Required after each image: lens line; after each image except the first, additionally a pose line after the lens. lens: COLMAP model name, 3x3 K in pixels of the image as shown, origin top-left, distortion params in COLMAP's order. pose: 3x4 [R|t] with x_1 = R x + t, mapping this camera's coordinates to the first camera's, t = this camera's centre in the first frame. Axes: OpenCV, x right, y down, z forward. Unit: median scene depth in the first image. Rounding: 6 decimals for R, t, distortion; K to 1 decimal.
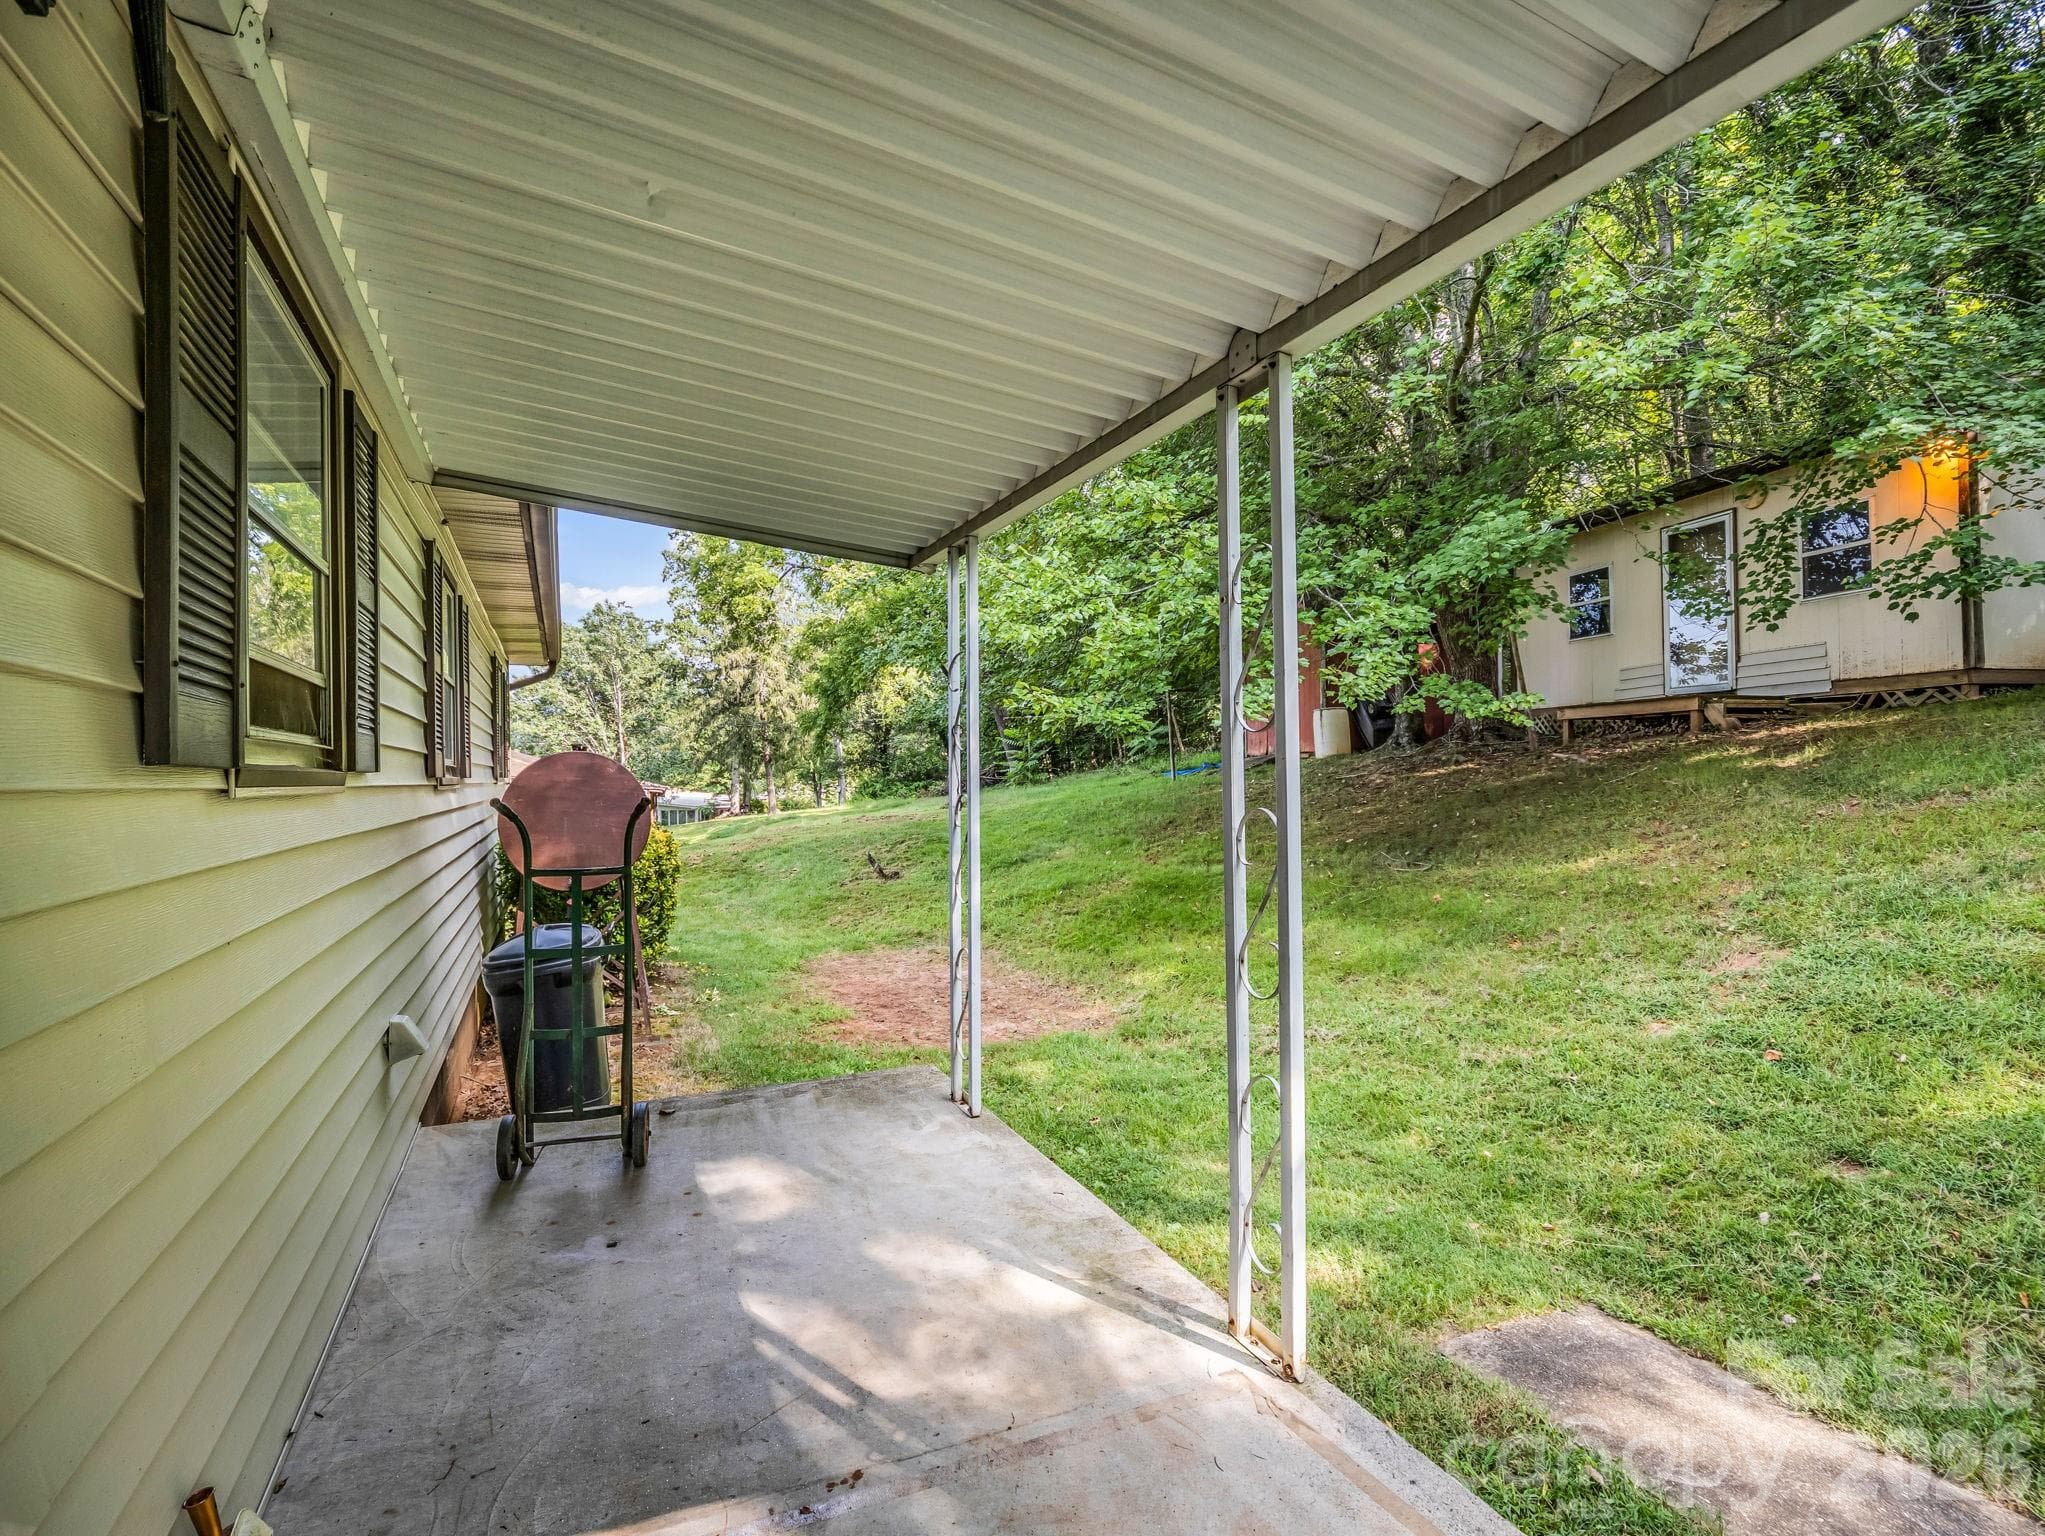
lens RADIAL K [[997.0, 0, 1022.5], [0, 997.0, 768.0], [0, 0, 1]] dist [0.009156, -0.018779]
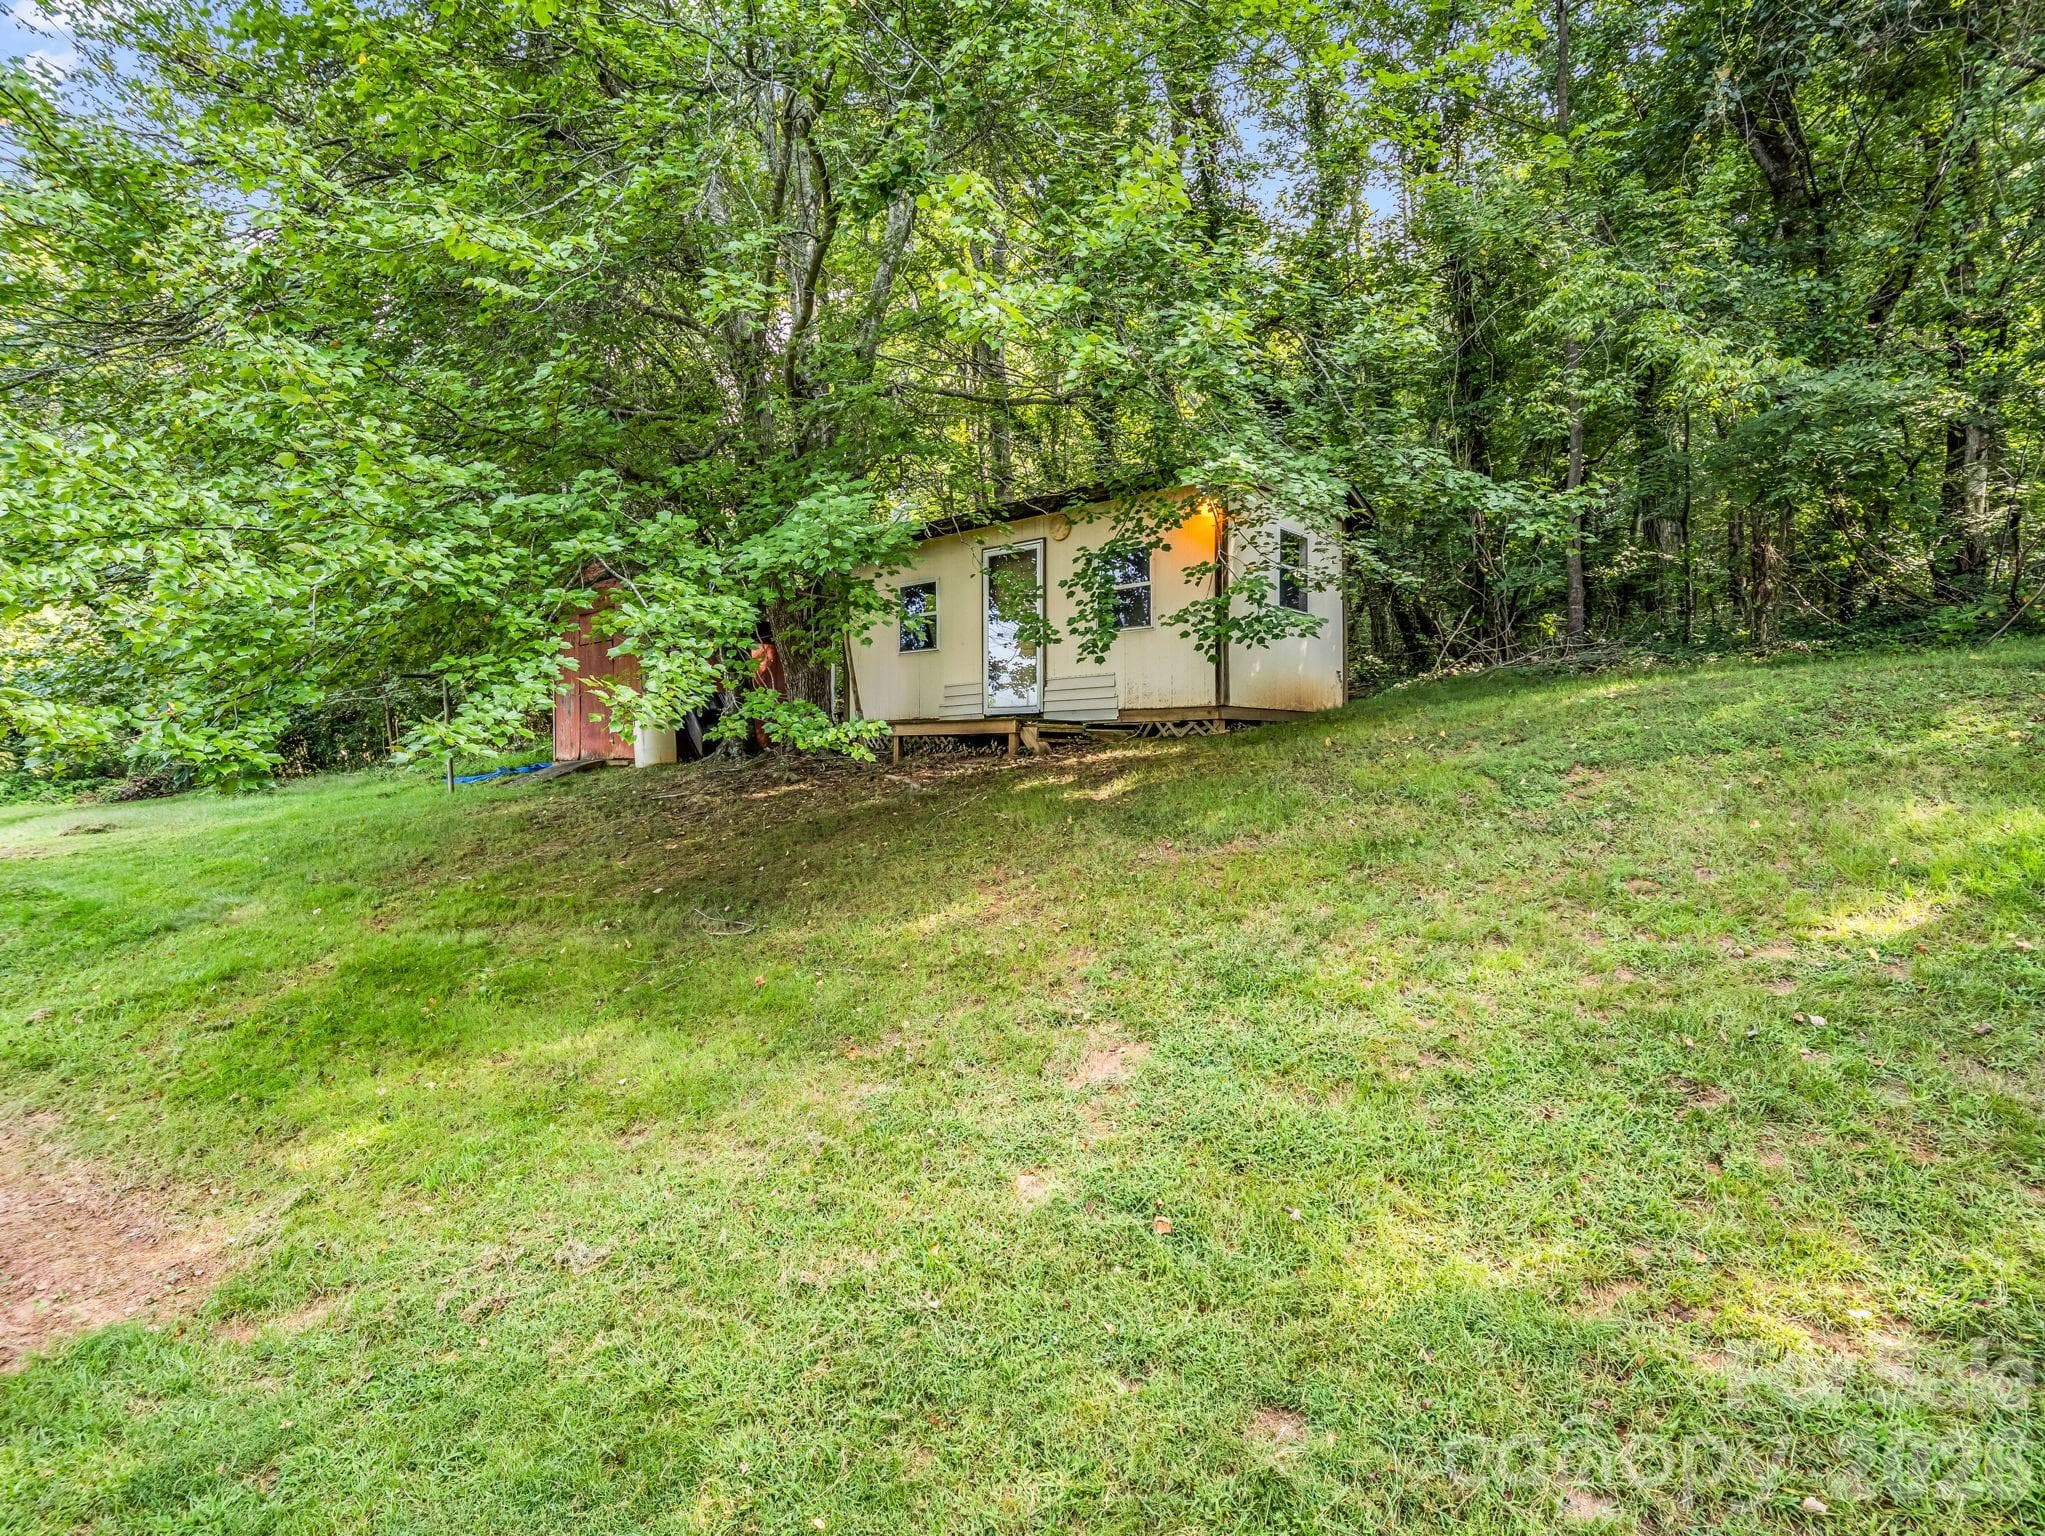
lens RADIAL K [[1036.7, 0, 1022.5], [0, 1036.7, 768.0], [0, 0, 1]] dist [-0.028188, 0.000157]
pose [[0.808287, 0.009345, 0.588714, 0.107311], [-0.011976, 0.999928, 0.000571, -0.036016], [-0.588667, -0.007512, 0.808341, 0.234383]]
